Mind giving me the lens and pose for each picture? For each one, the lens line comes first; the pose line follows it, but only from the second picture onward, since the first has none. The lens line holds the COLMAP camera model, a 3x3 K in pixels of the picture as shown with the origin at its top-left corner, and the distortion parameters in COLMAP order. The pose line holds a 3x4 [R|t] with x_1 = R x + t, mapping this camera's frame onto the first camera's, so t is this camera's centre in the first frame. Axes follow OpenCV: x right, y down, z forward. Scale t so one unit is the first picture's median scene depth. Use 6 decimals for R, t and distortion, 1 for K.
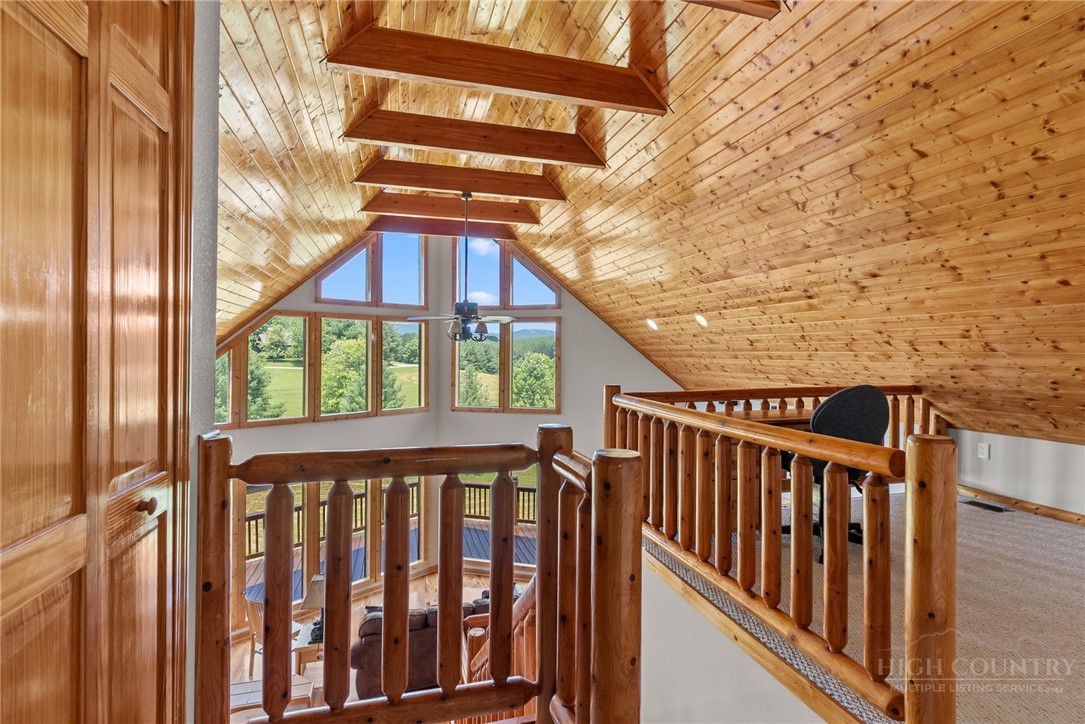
lens RADIAL K [[520.5, 0, 544.3], [0, 520.5, 351.3], [0, 0, 1]] dist [0.001903, -0.000208]
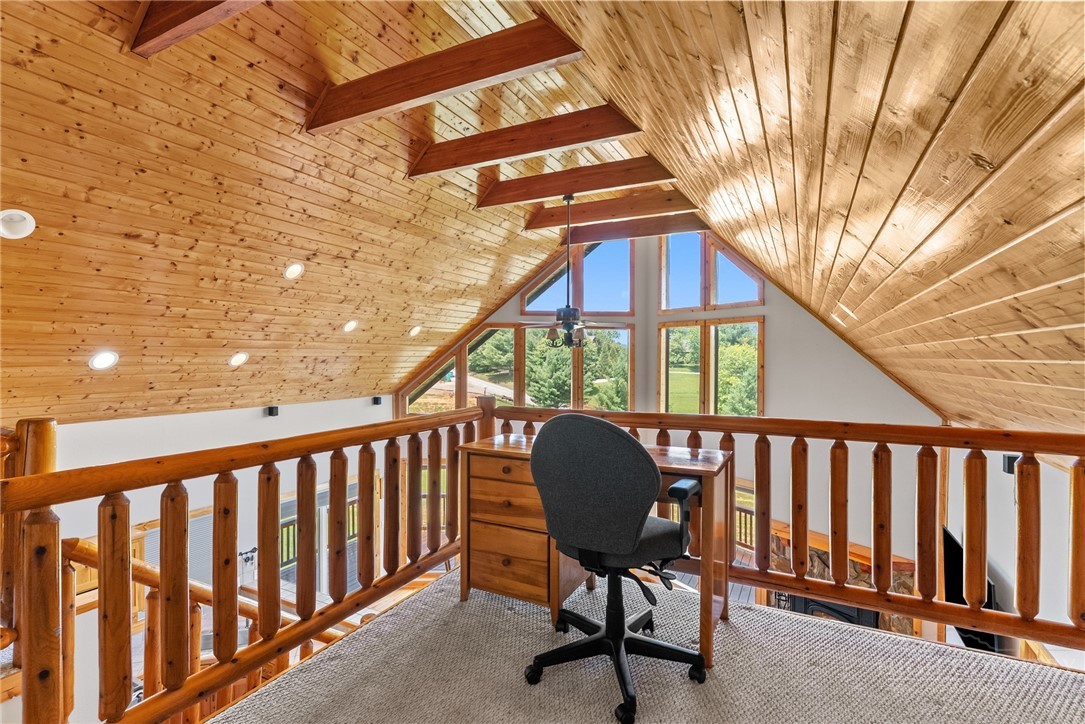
lens RADIAL K [[520.5, 0, 544.3], [0, 520.5, 351.3], [0, 0, 1]] dist [0.001903, -0.000208]
pose [[0.733612, -0.006717, -0.679536, 0.328950], [-0.001435, 0.999934, -0.011434, -0.000534], [0.679567, 0.009364, 0.733553, 0.176079]]
